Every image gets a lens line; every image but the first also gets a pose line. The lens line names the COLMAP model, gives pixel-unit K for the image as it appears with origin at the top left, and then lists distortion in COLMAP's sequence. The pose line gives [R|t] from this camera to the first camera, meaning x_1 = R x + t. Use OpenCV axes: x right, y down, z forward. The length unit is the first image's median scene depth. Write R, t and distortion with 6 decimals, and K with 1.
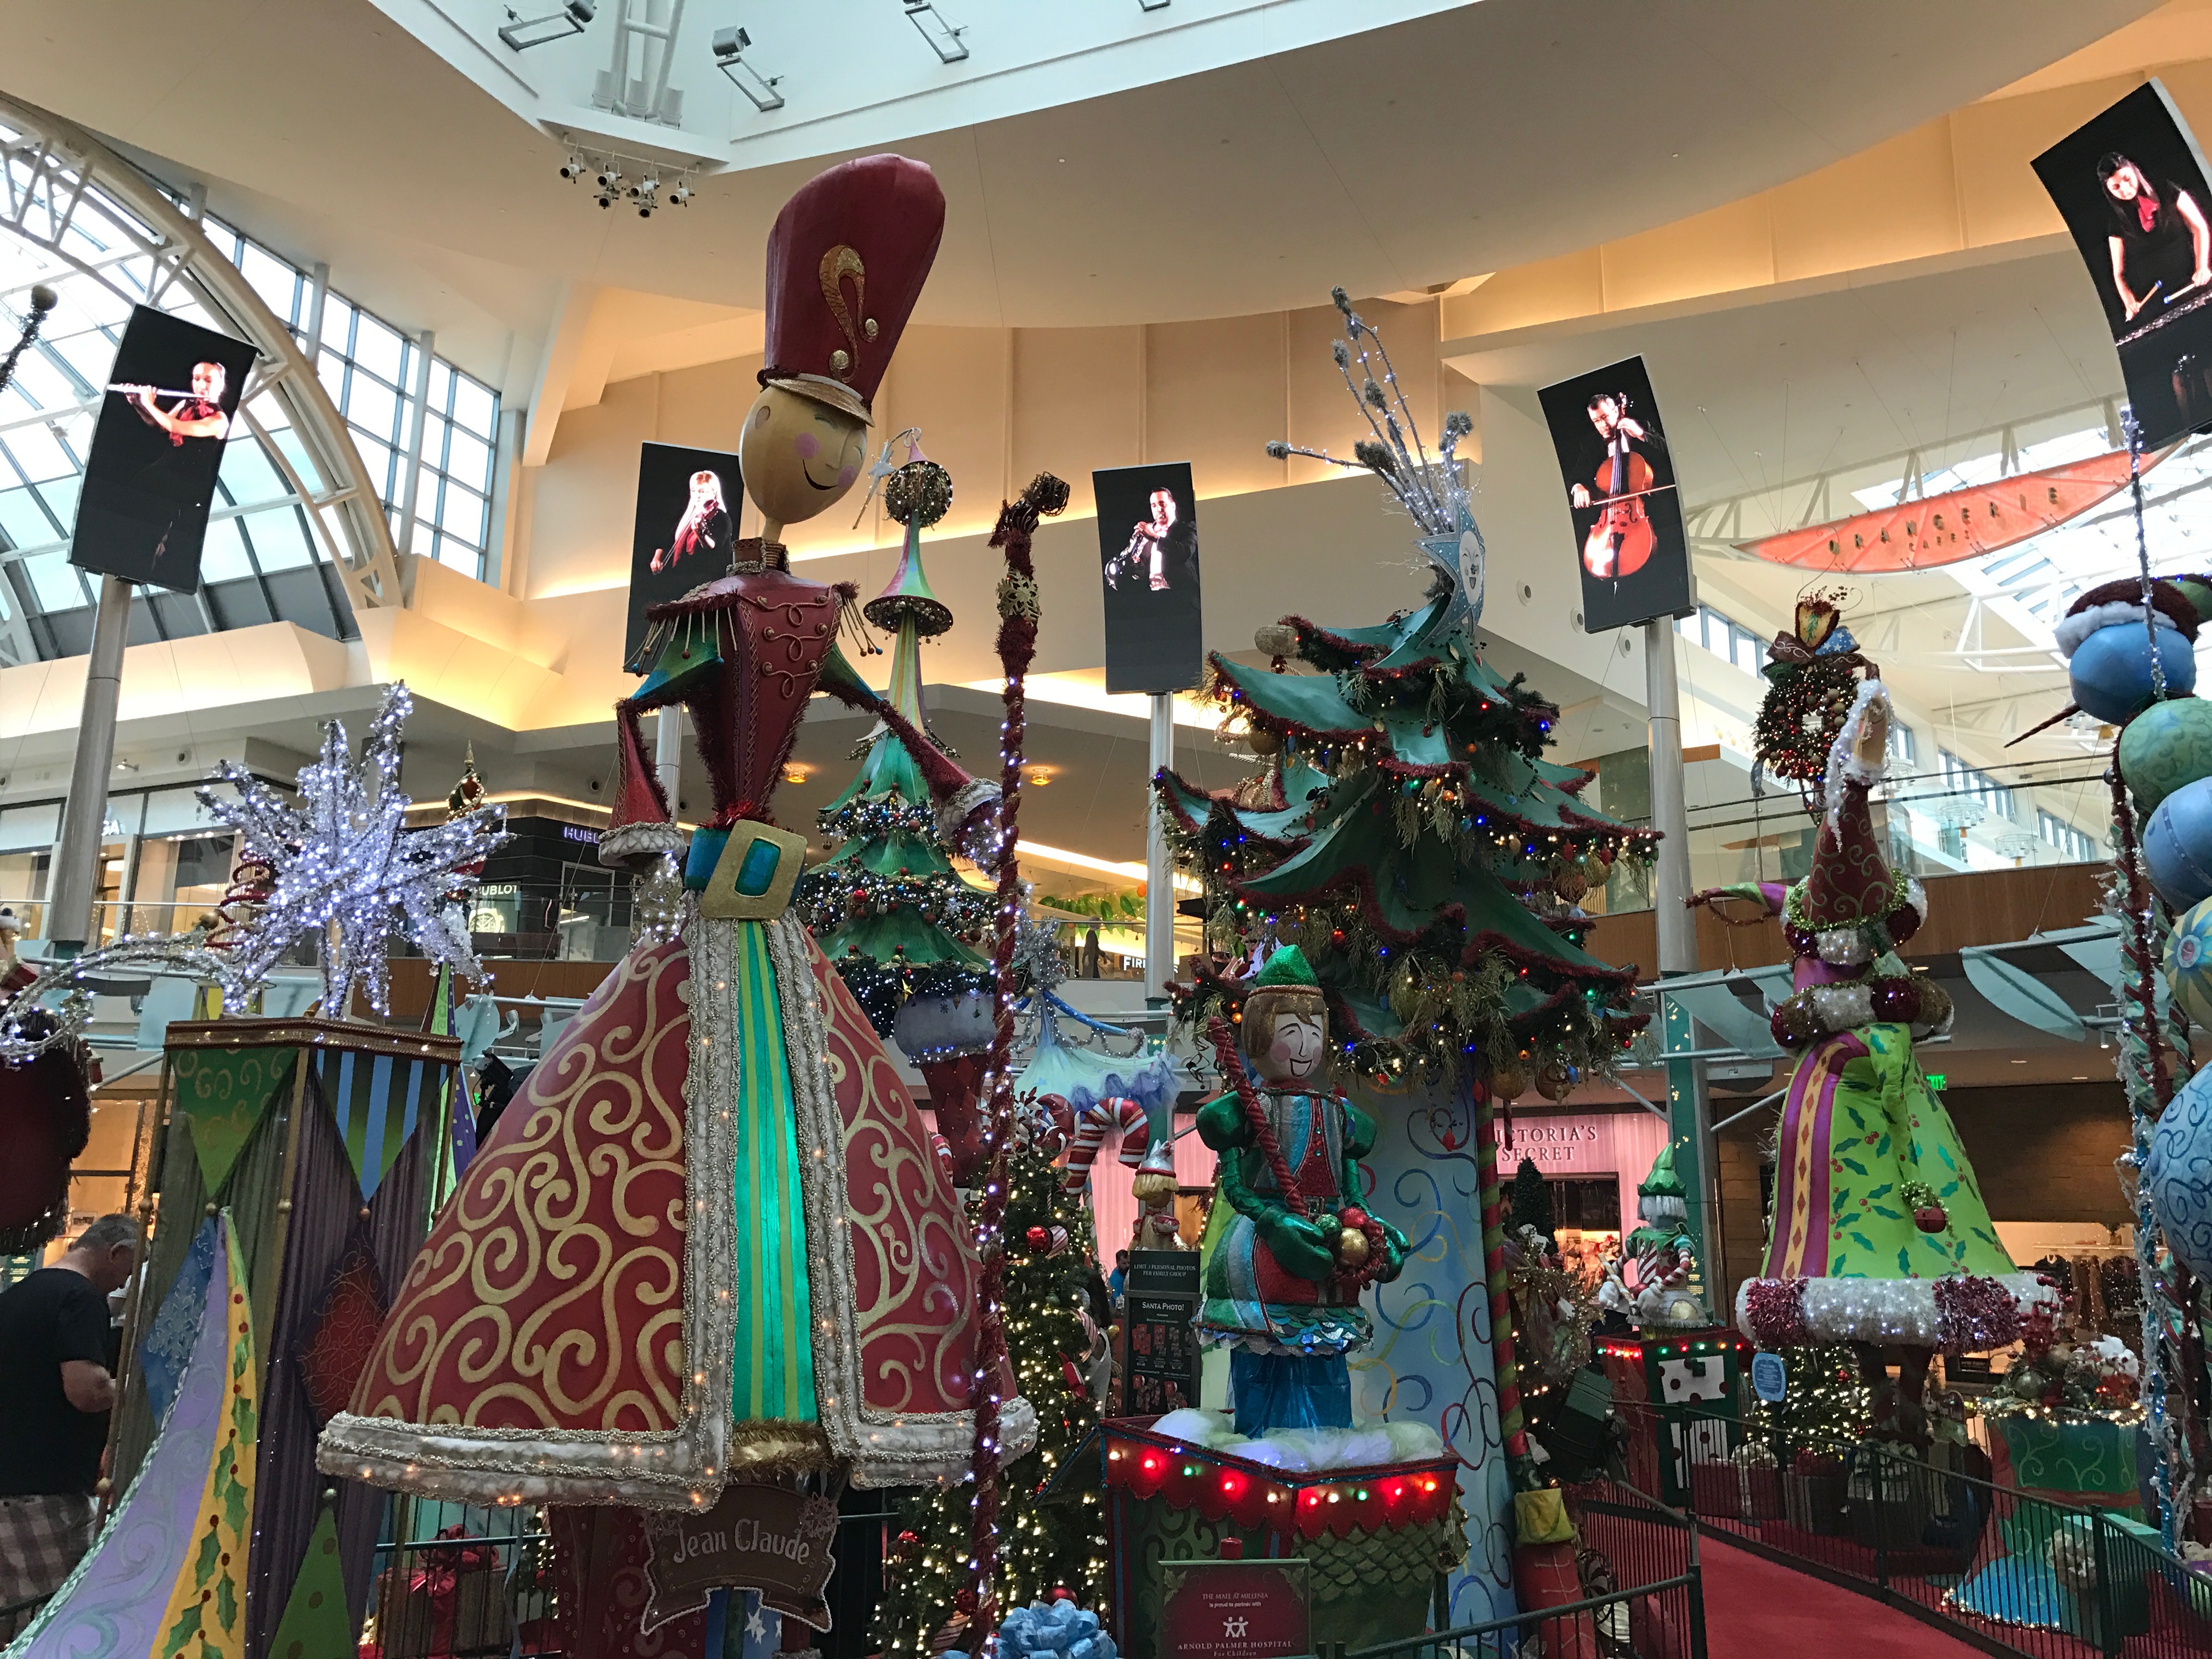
lens RADIAL K [[1827.8, 0, 1100.2], [0, 1827.8, 826.8], [0, 0, 1]] dist [0.009279, -0.005295]
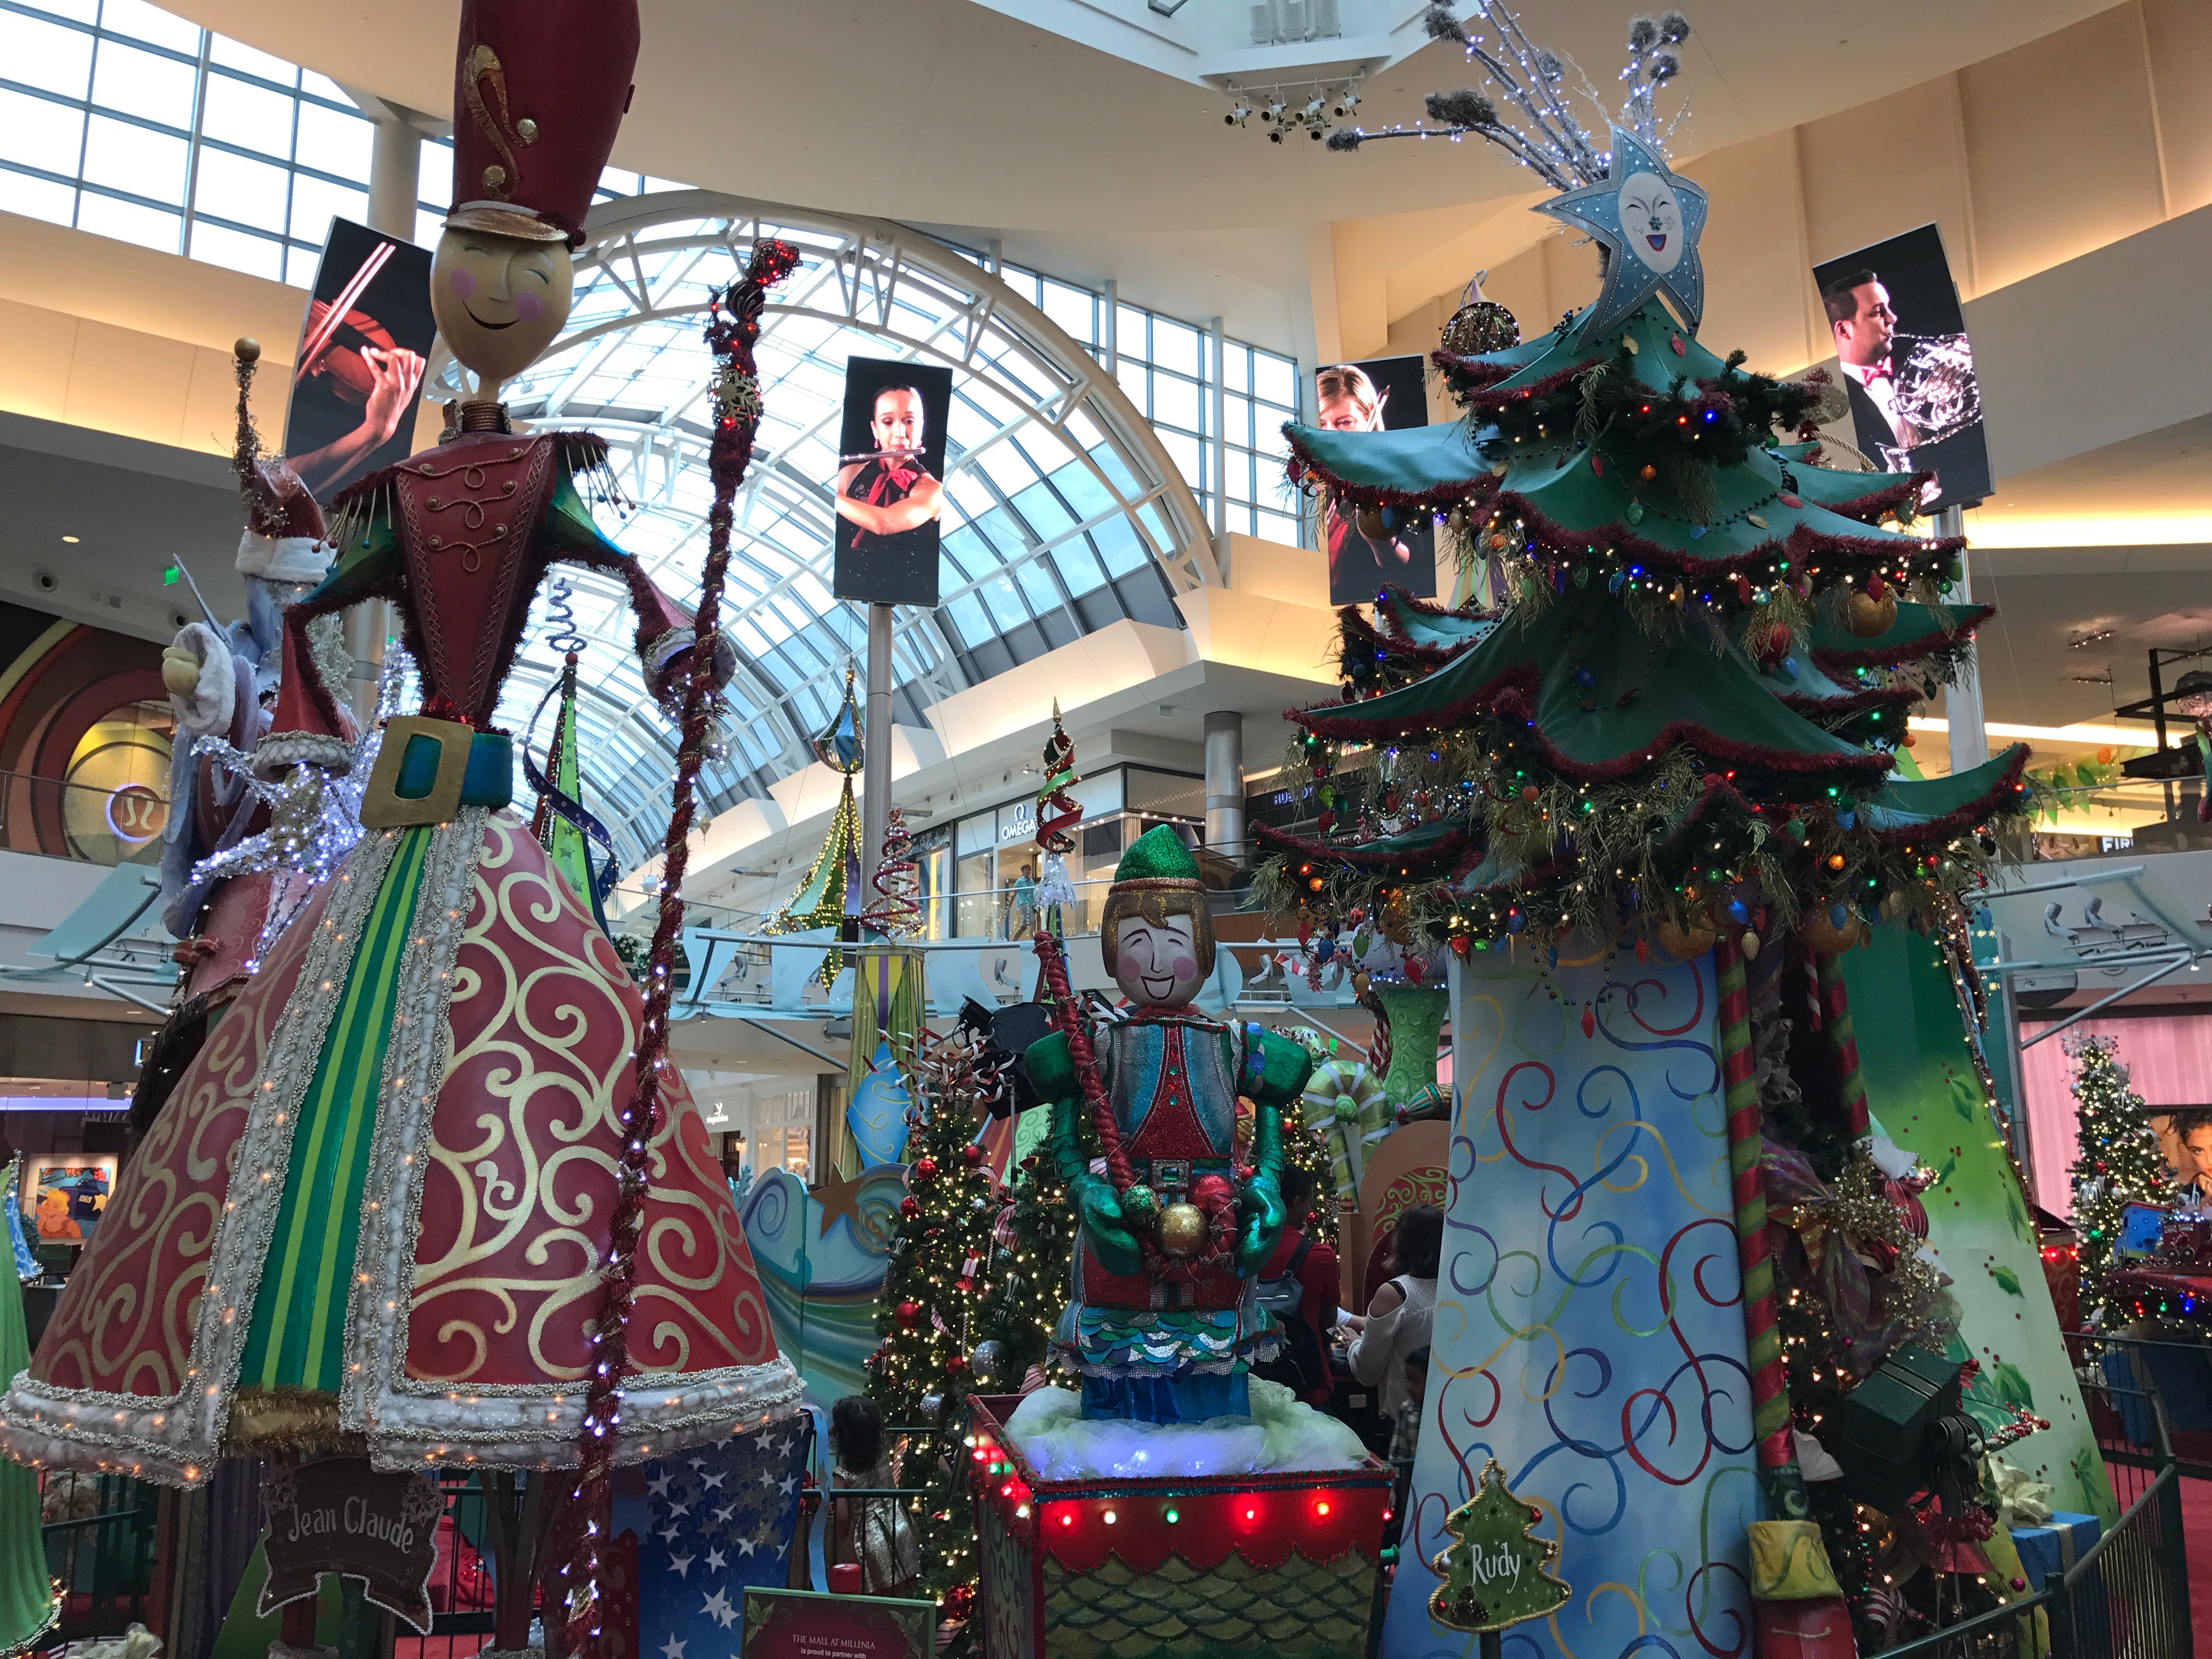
lens RADIAL K [[1827.8, 0, 1105.8], [0, 1827.8, 835.0], [0, 0, 1]] dist [0.009279, -0.005295]
pose [[0.851372, -0.117112, -0.511322, 0.094648], [0.134906, 0.990856, -0.002321, 0.017751], [0.506918, -0.067004, 0.859386, 0.070026]]
